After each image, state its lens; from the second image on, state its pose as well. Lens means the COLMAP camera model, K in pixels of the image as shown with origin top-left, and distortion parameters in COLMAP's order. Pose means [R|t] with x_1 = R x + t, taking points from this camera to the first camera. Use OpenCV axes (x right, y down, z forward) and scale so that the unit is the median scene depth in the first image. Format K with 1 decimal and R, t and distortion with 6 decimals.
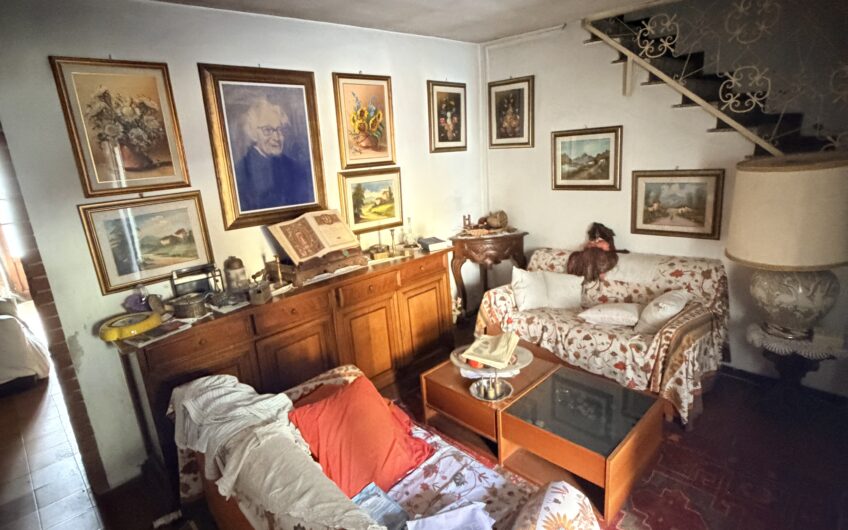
lens RADIAL K [[446.4, 0, 424.0], [0, 446.4, 265.0], [0, 0, 1]] dist [-0.003384, 0.000064]
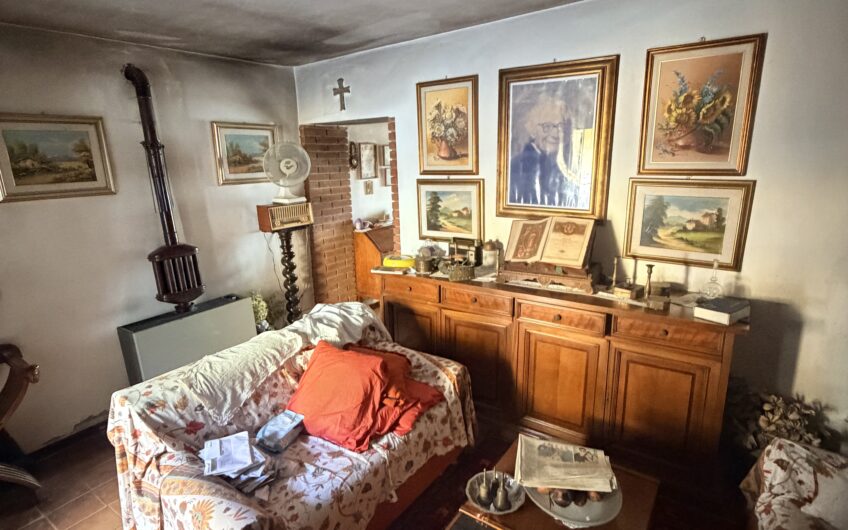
lens RADIAL K [[446.4, 0, 424.0], [0, 446.4, 265.0], [0, 0, 1]] dist [-0.003384, 0.000064]
pose [[0.185012, 0.298313, -0.936365, 0.660129], [-0.241562, 0.937386, 0.250909, -0.213109], [0.952585, 0.179769, 0.245489, 0.596446]]
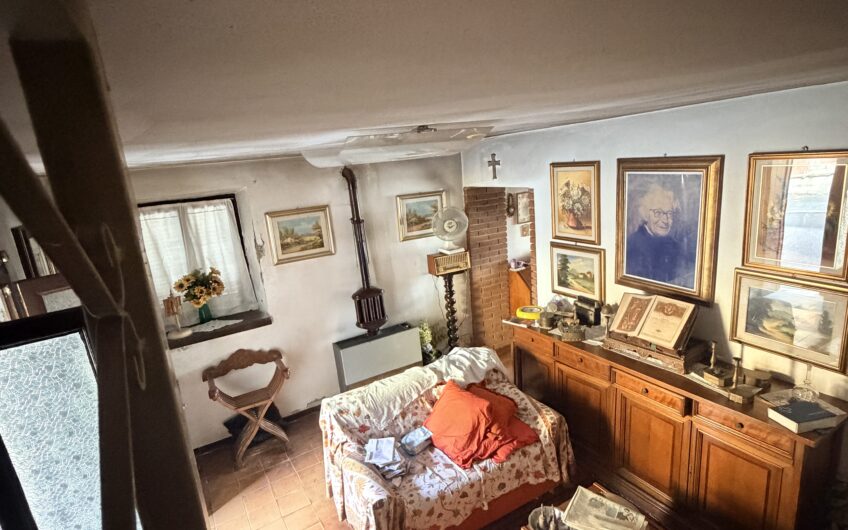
lens RADIAL K [[446.4, 0, 424.0], [0, 446.4, 265.0], [0, 0, 1]] dist [-0.003384, 0.000064]
pose [[-0.240438, 0.313035, -0.918803, 0.884460], [-0.149507, 0.923332, 0.353702, -0.520738], [0.959081, 0.222411, -0.175203, 0.725220]]
